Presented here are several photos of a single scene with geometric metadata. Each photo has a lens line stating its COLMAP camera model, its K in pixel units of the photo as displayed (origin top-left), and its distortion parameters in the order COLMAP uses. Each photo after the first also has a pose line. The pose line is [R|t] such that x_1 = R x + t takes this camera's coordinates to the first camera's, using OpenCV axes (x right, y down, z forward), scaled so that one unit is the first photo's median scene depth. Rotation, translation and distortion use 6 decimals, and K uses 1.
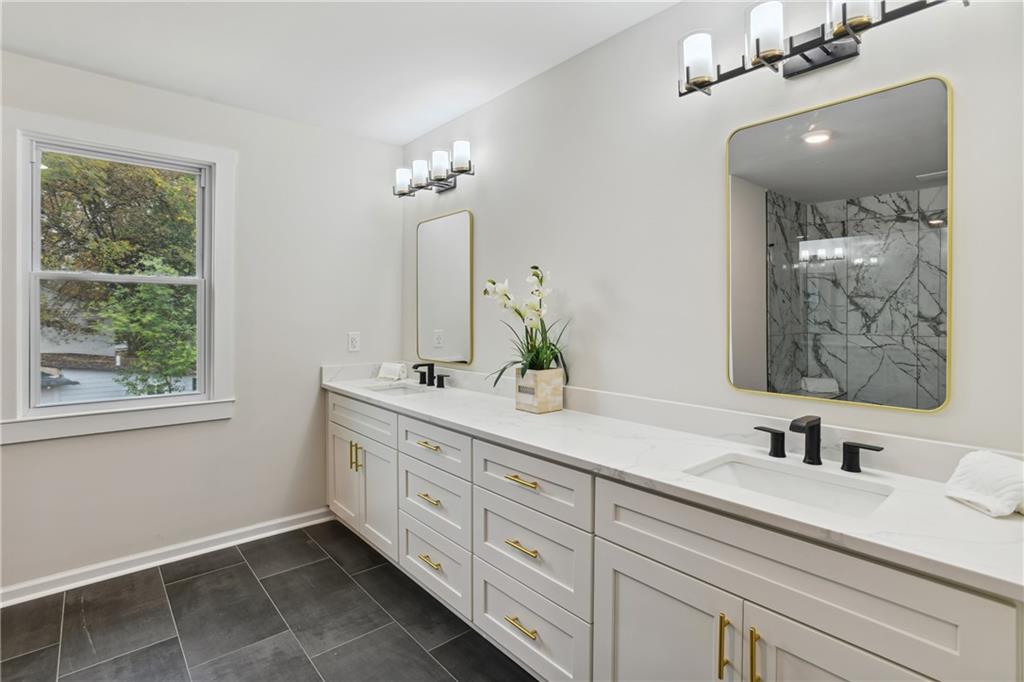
lens RADIAL K [[507.9, 0, 511.9], [0, 507.9, 314.7], [0, 0, 1]] dist [-0.055336, 0.026827]
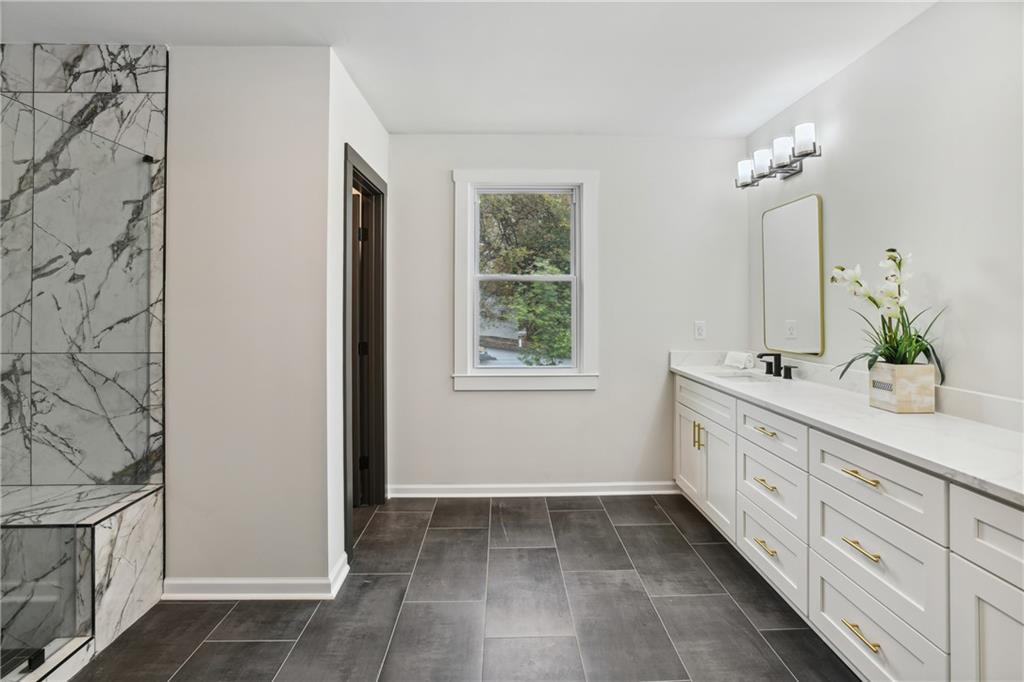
lens RADIAL K [[507.9, 0, 511.9], [0, 507.9, 314.7], [0, 0, 1]] dist [-0.055336, 0.026827]
pose [[0.772889, 0.007404, -0.634498, 0.073706], [0.003079, 0.999876, 0.015419, 0.005403], [0.634533, -0.013870, 0.772771, -0.096869]]
